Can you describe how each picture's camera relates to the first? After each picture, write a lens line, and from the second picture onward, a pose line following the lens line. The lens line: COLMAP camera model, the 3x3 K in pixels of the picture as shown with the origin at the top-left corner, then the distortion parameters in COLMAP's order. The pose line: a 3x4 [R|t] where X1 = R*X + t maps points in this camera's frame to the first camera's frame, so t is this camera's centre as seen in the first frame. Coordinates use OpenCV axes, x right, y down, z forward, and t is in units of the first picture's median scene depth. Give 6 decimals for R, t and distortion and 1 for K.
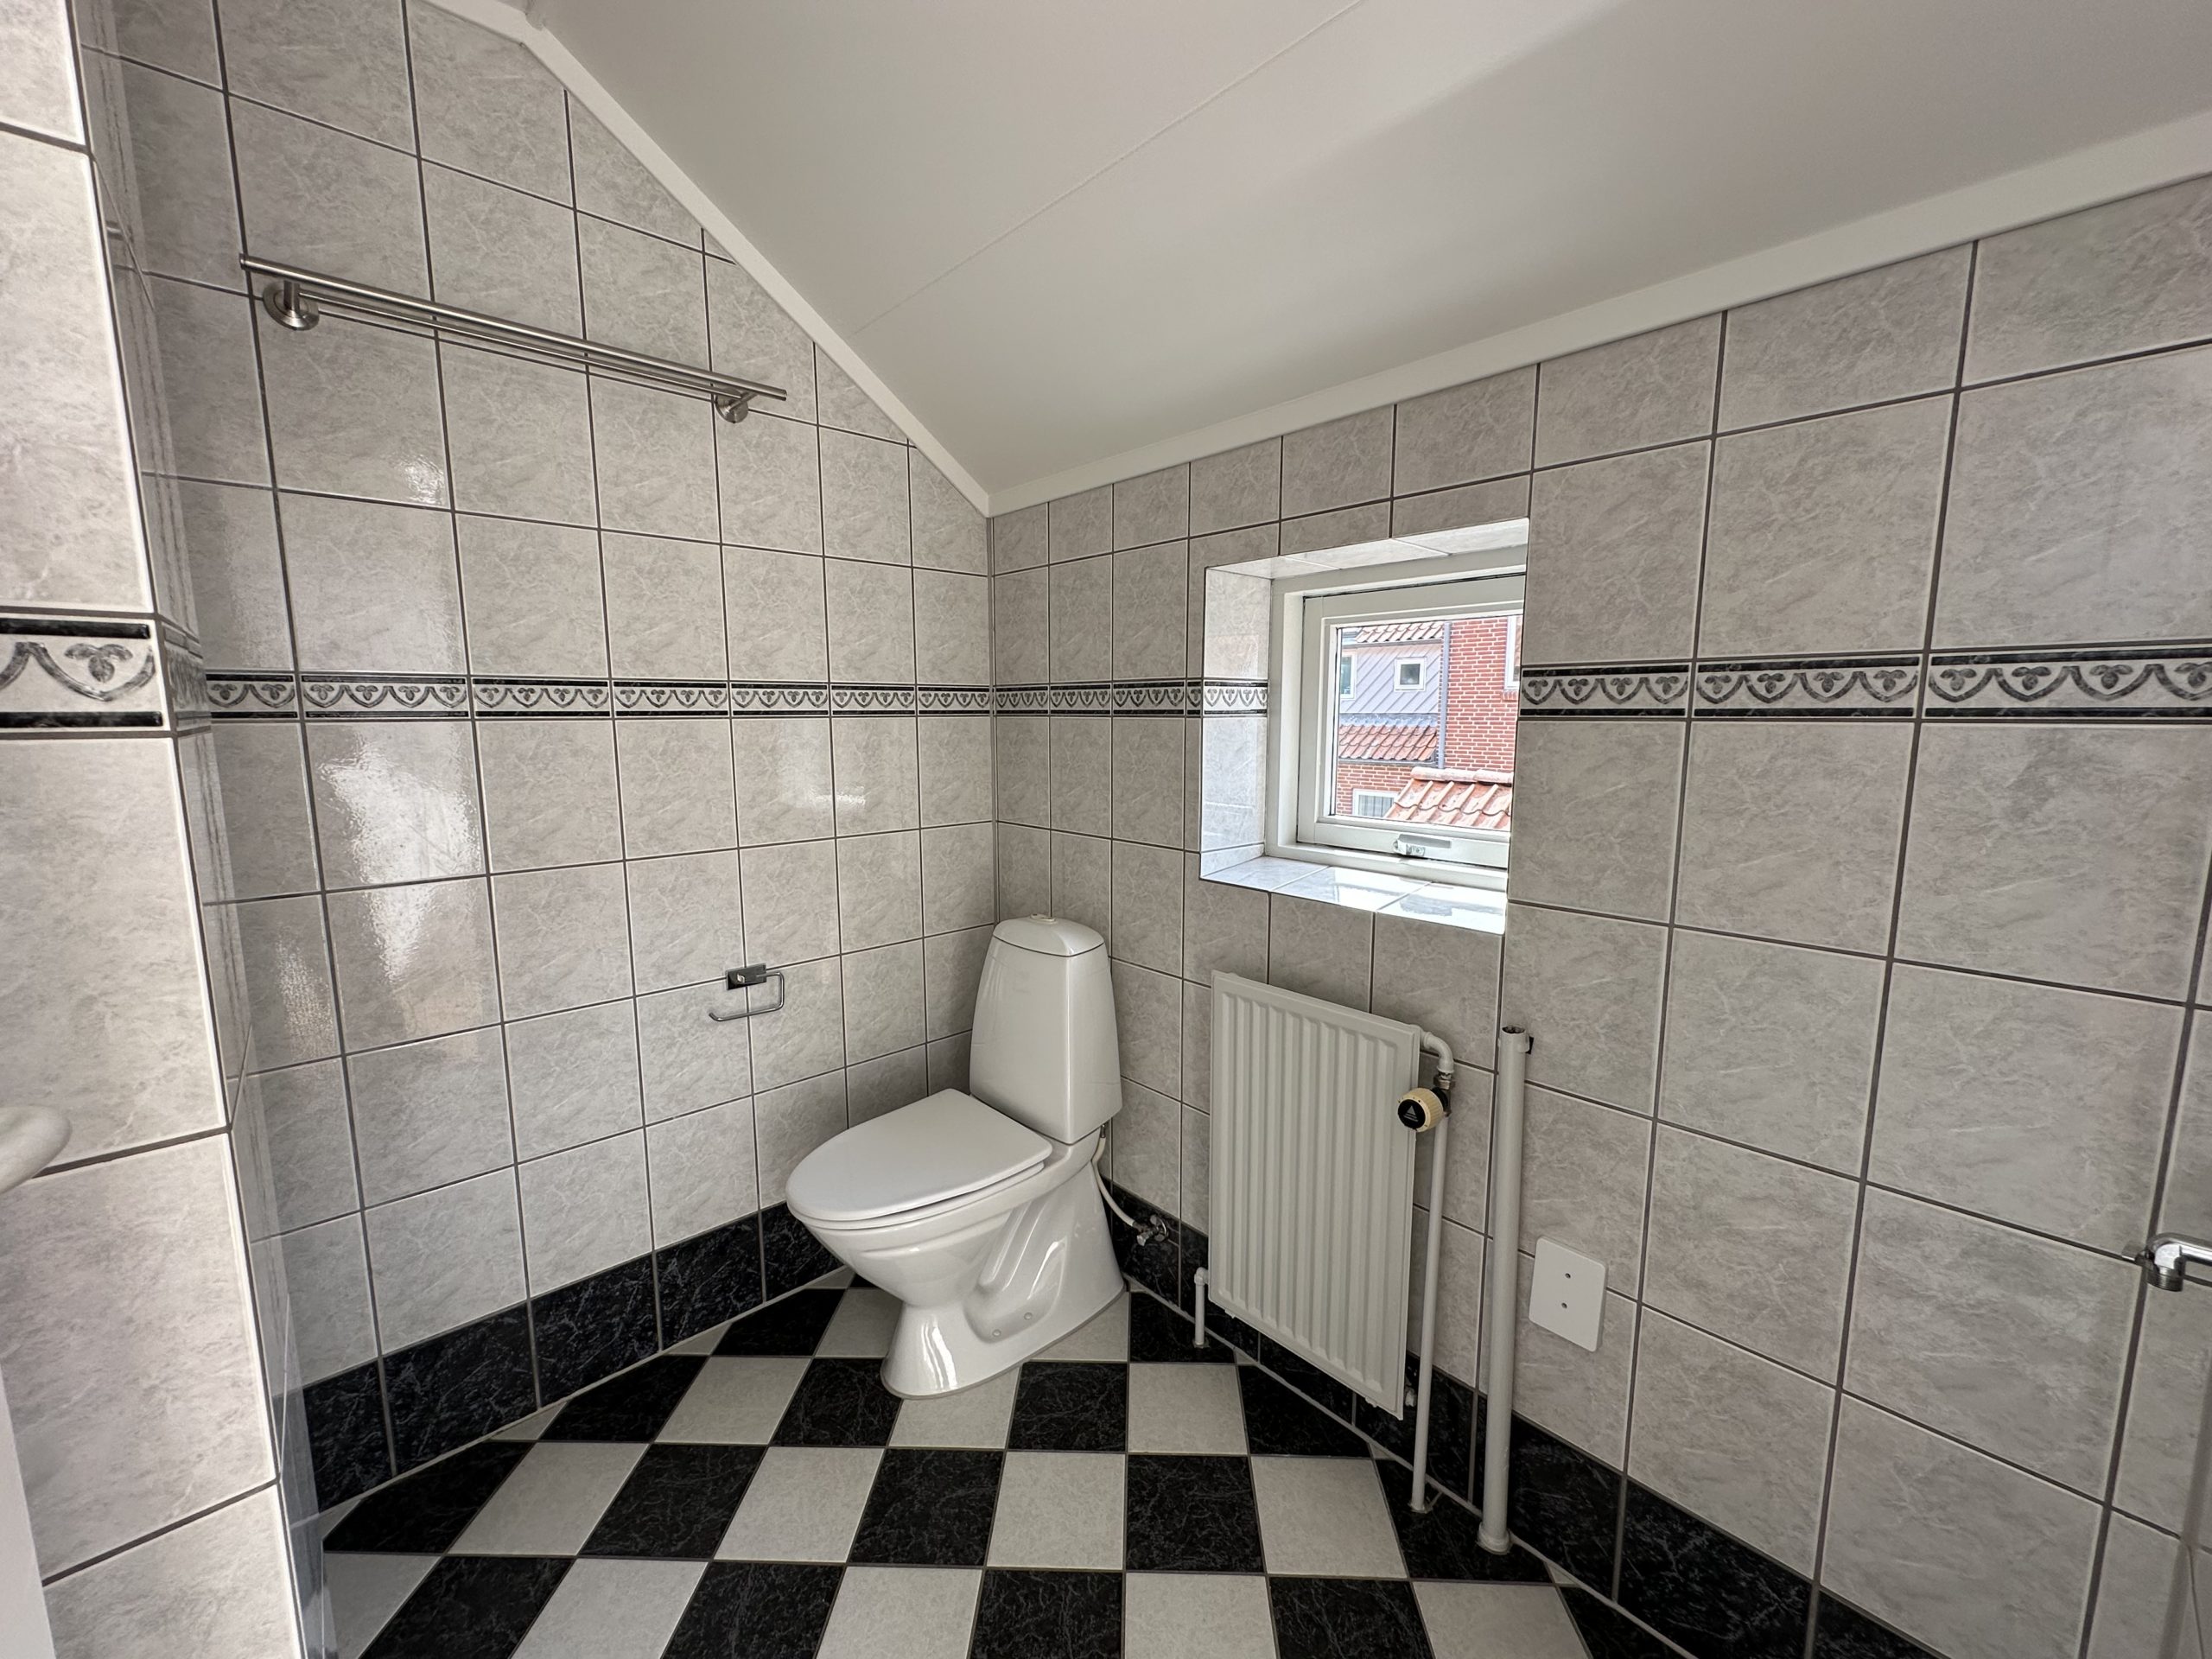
lens RADIAL K [[884.5, 0, 1104.5], [0, 884.5, 828.4], [0, 0, 1]] dist [0.000597, 0.000365]
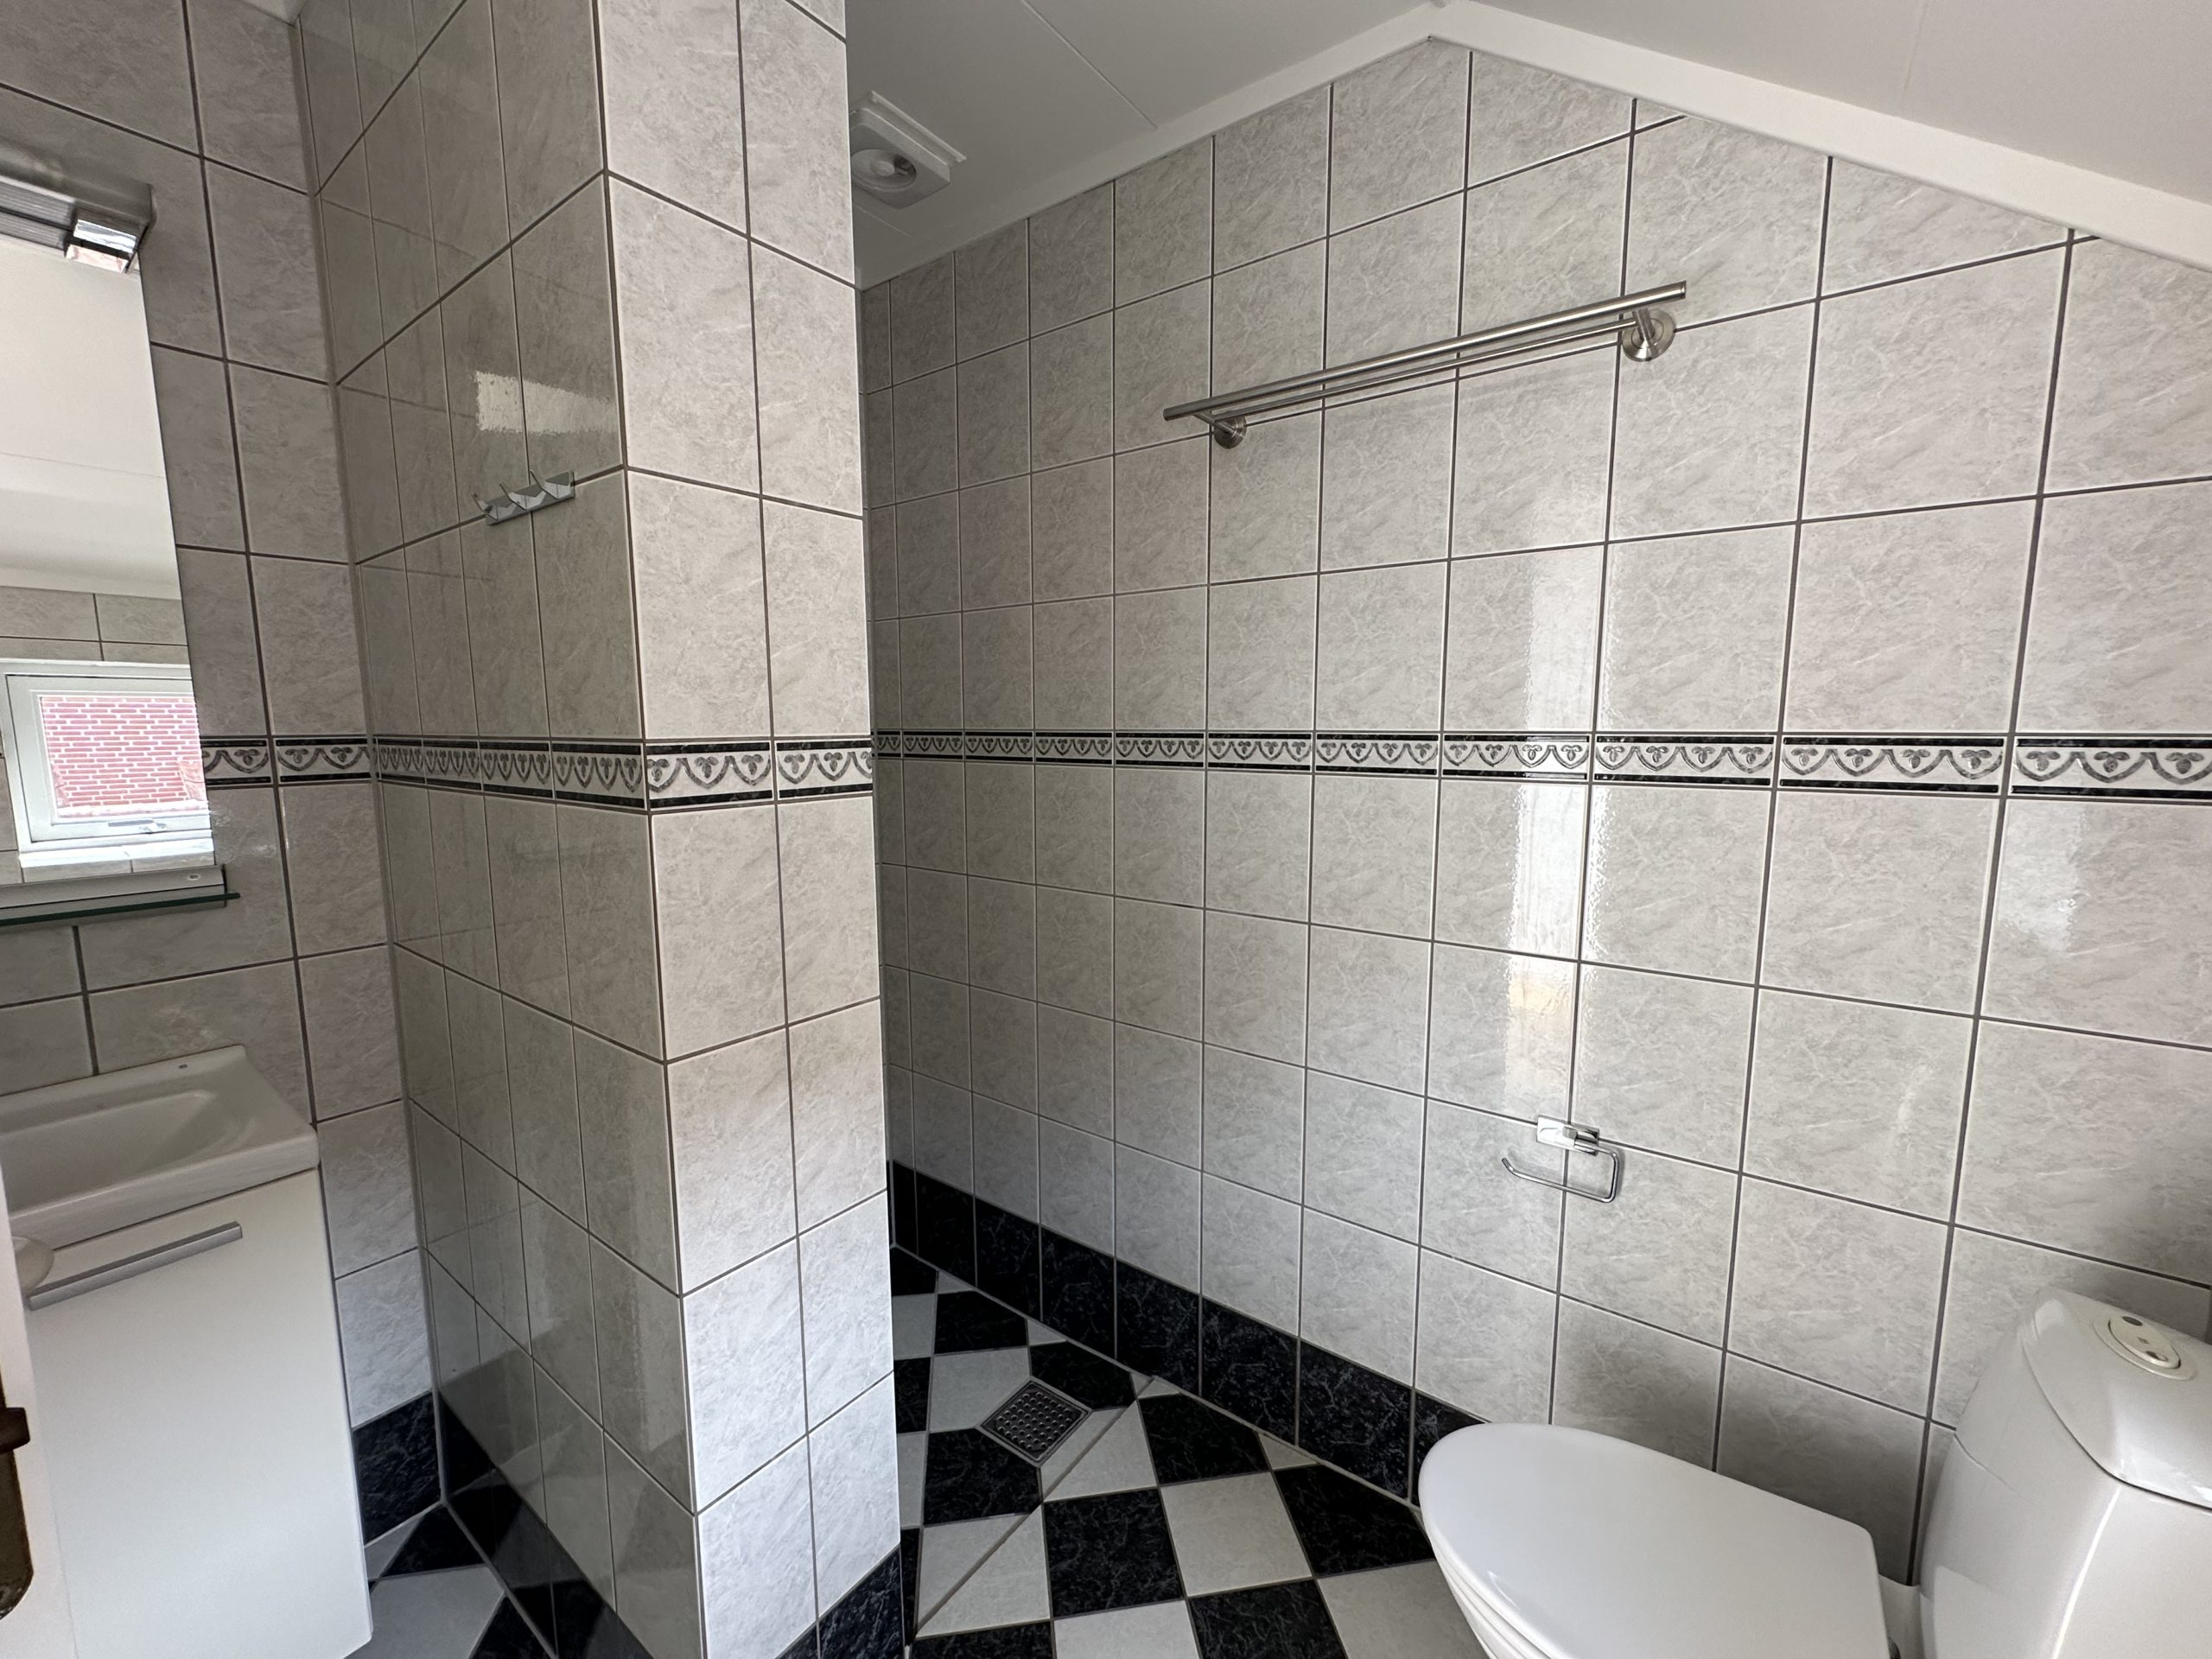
lens RADIAL K [[884.5, 0, 1104.5], [0, 884.5, 828.4], [0, 0, 1]] dist [0.000597, 0.000365]
pose [[0.183253, 0.120346, -0.975672, 0.231629], [-0.128738, 0.986869, 0.097548, -0.116992], [0.974600, 0.107730, 0.196340, 0.515725]]
